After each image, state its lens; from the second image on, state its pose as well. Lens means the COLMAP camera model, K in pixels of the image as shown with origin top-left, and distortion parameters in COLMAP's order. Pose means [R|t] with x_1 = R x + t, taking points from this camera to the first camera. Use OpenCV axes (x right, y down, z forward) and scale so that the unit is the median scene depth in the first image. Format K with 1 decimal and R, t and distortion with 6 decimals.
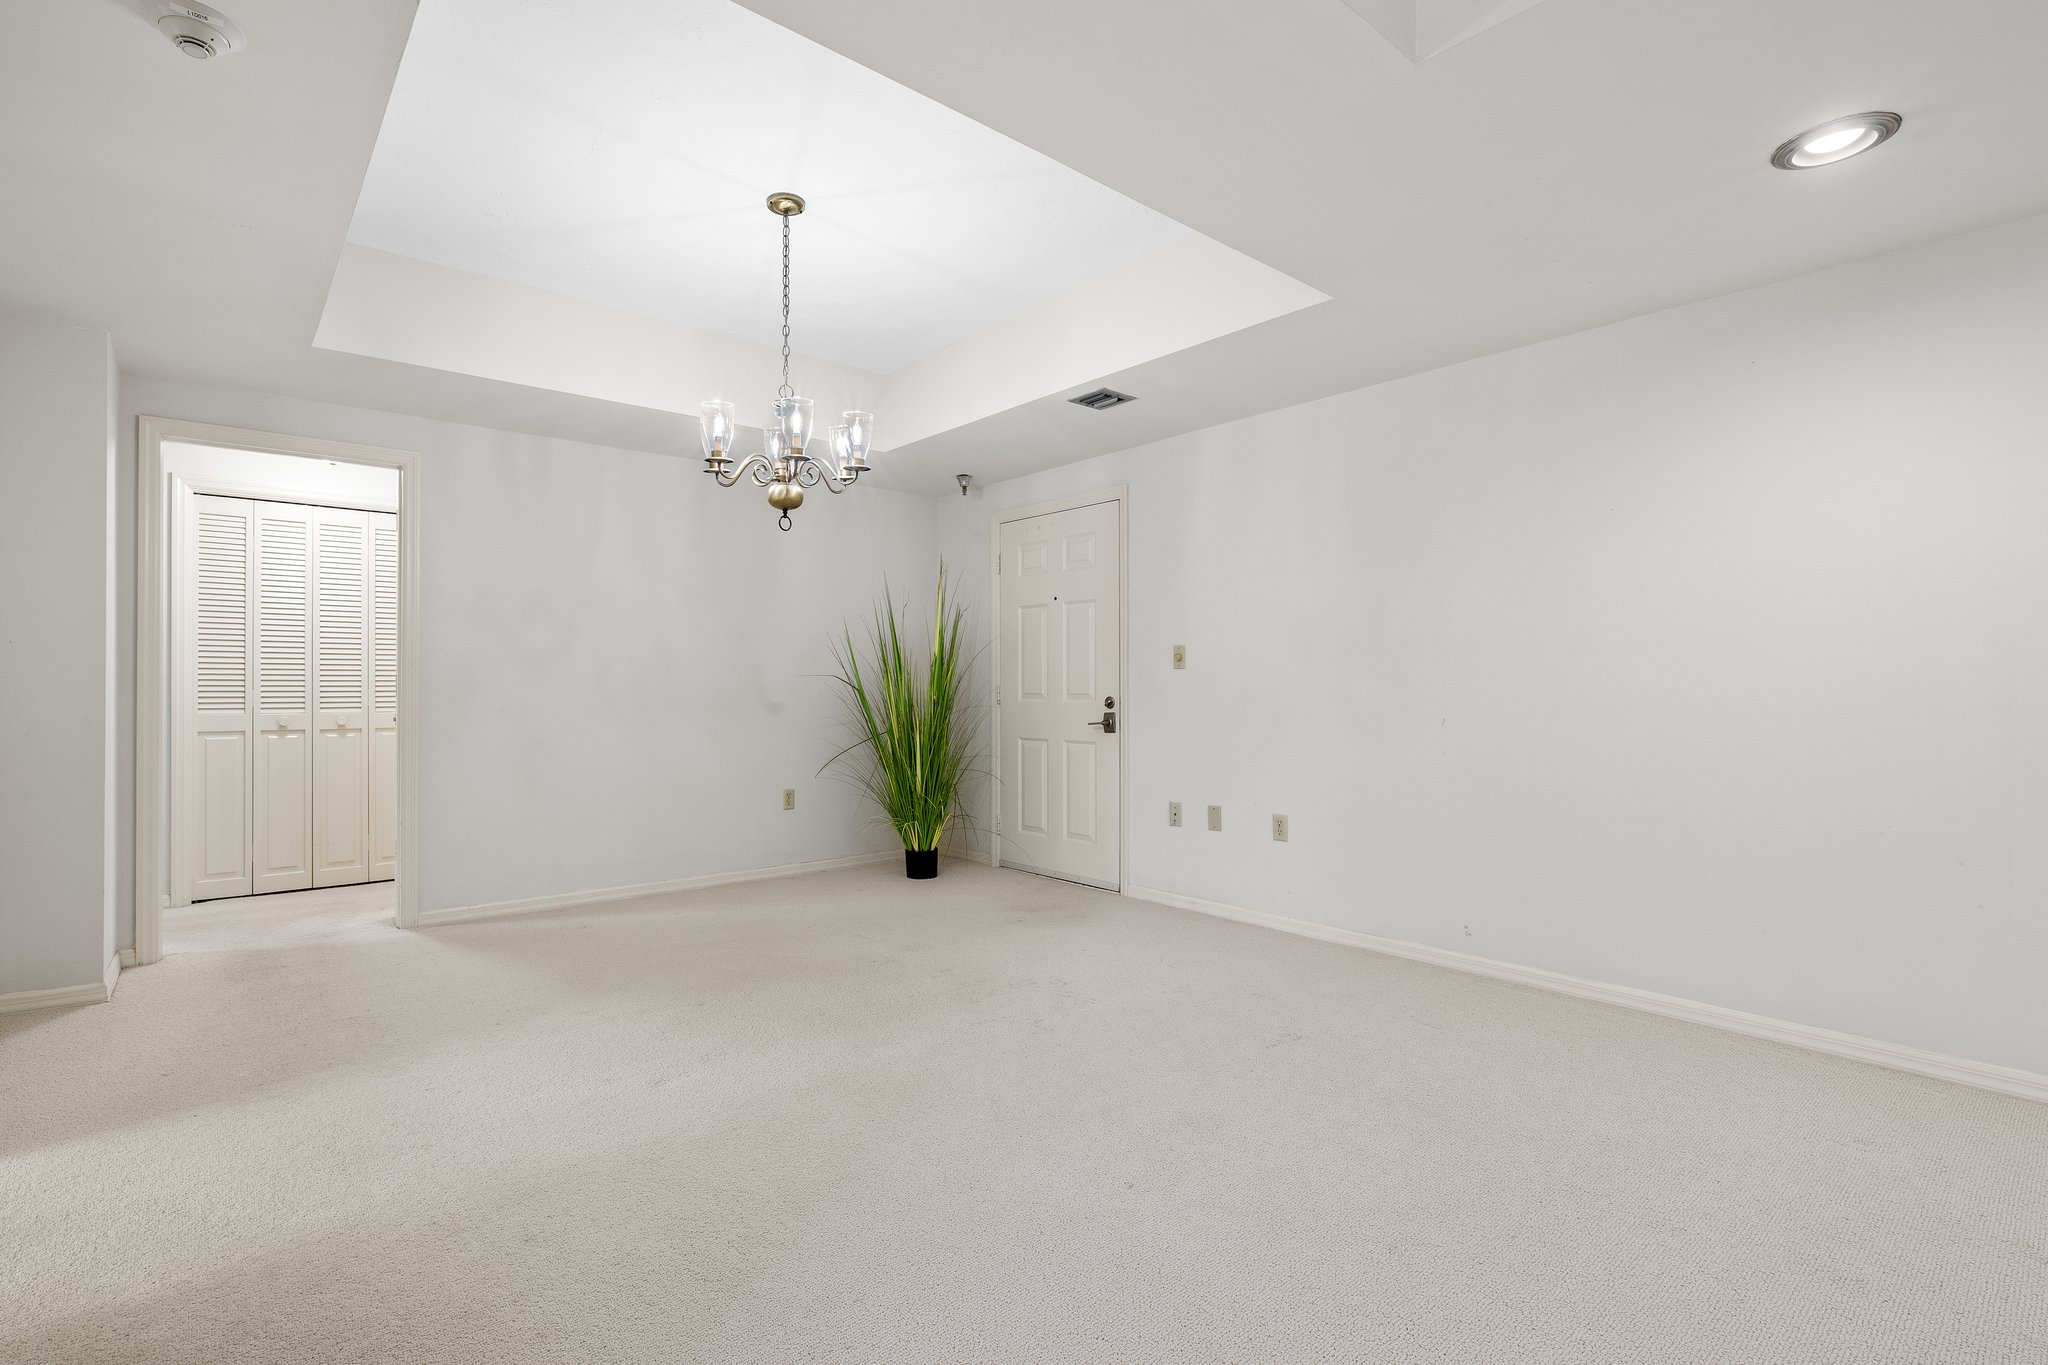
lens RADIAL K [[940.6, 0, 960.1], [0, 940.6, 674.8], [0, 0, 1]] dist [-0.001778, -0.000186]
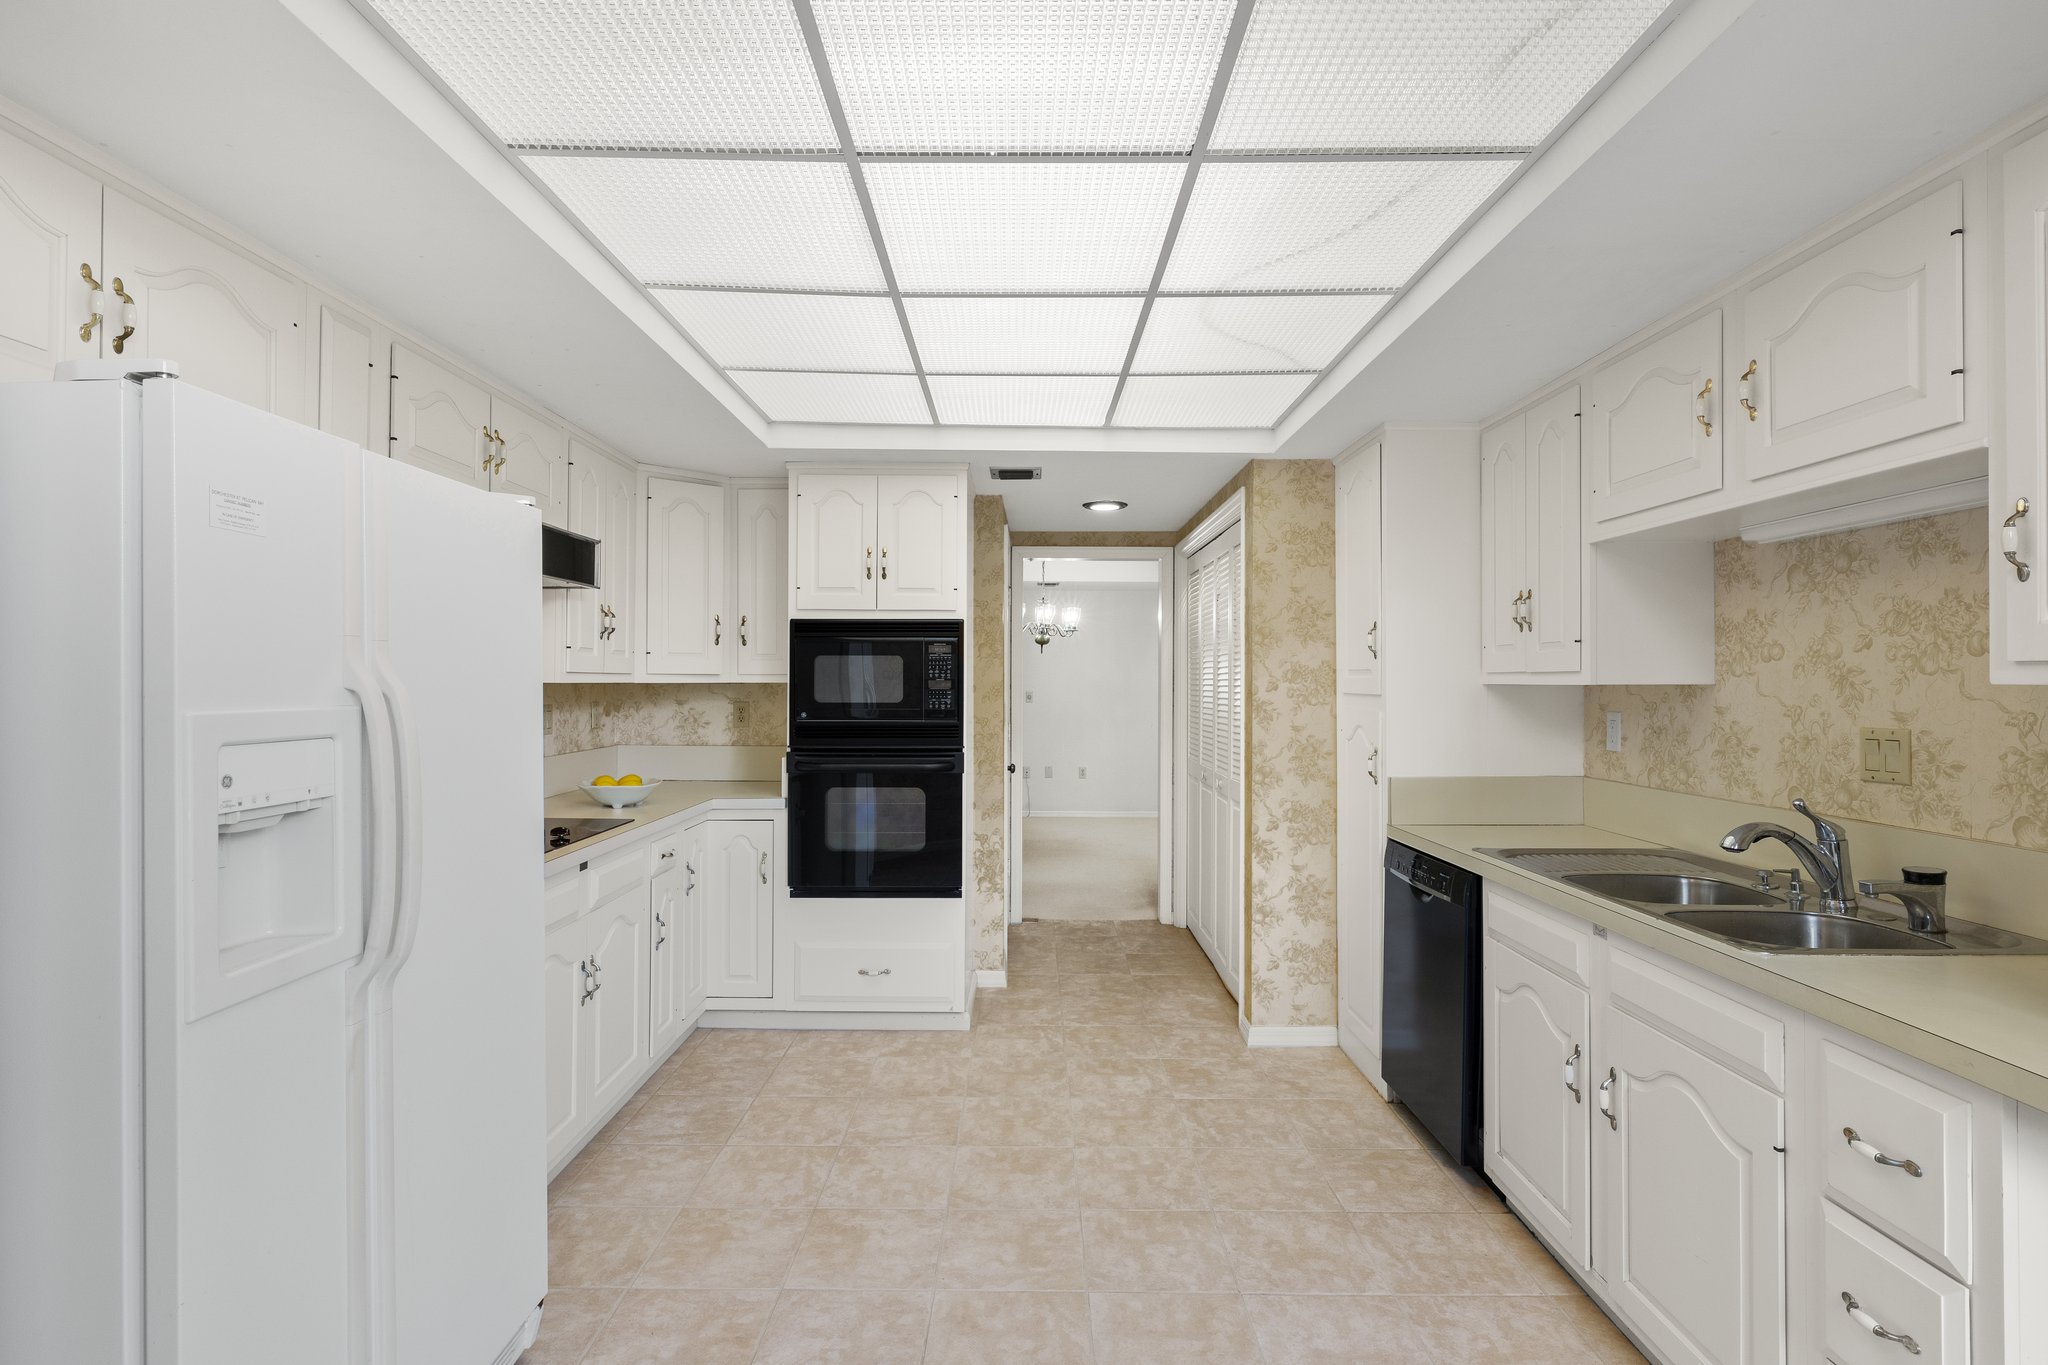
lens RADIAL K [[989.6, 0, 1019.6], [0, 989.6, 677.0], [0, 0, 1]] dist [0.002766, 0.000567]
pose [[0.626237, 0.008503, 0.779586, -1.303306], [-0.019256, 0.999804, 0.004563, -0.063752], [-0.779395, -0.017870, 0.626279, -0.311648]]
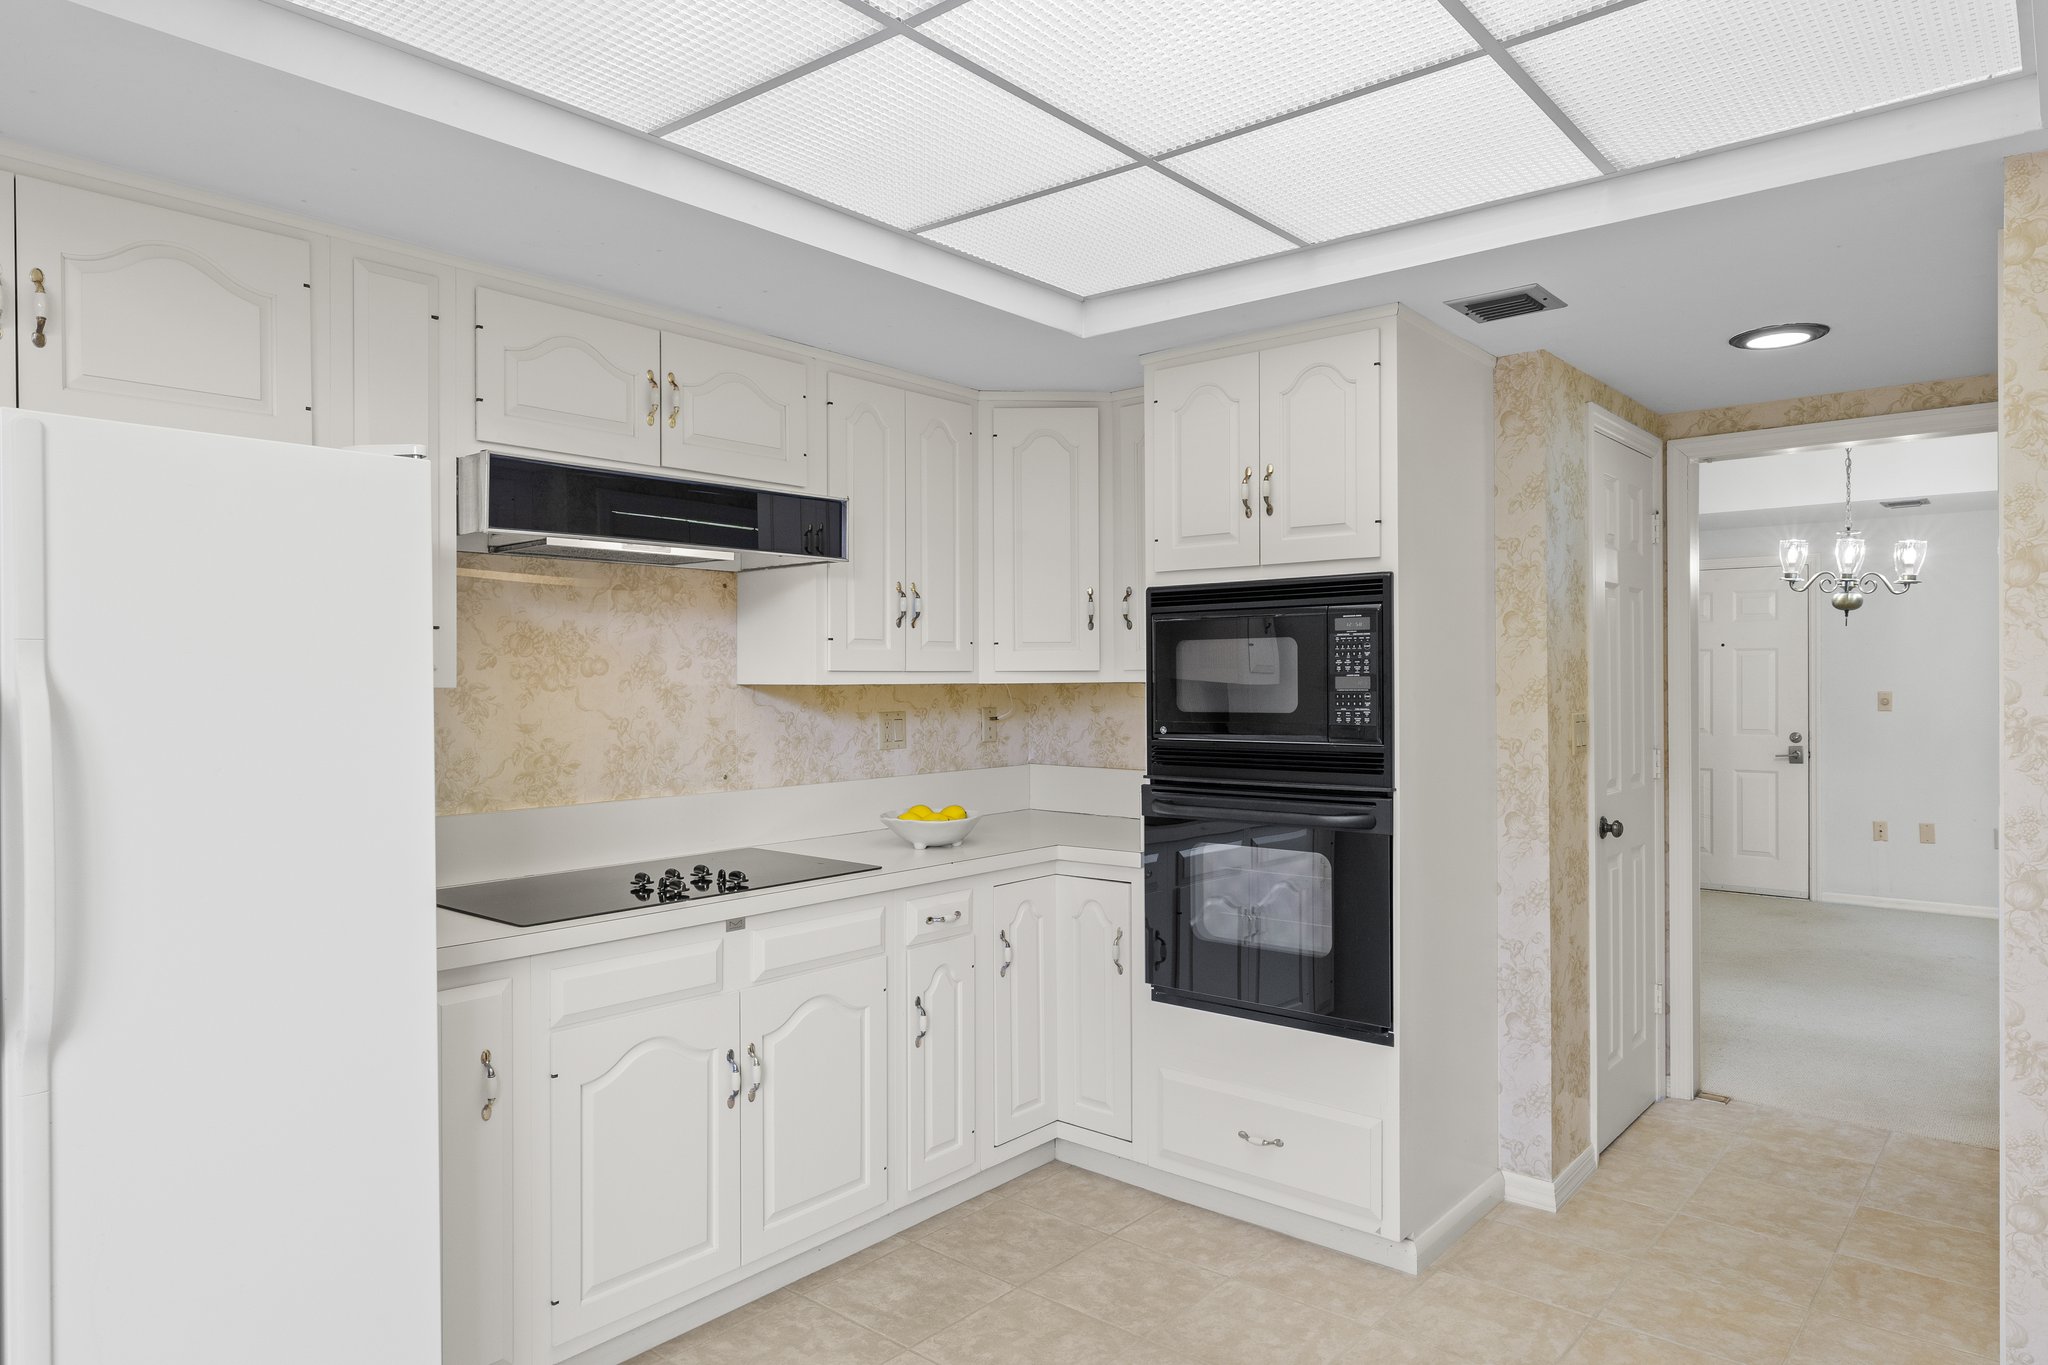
lens RADIAL K [[1252.2, 0, 1020.5], [0, 1252.2, 680.9], [0, 0, 1]] dist [-0.000468, 0.001759]
pose [[0.981865, -0.003173, 0.189556, -1.016047], [-0.000278, 0.999835, 0.018180, -0.064749], [-0.189582, -0.017903, 0.981702, -0.322376]]
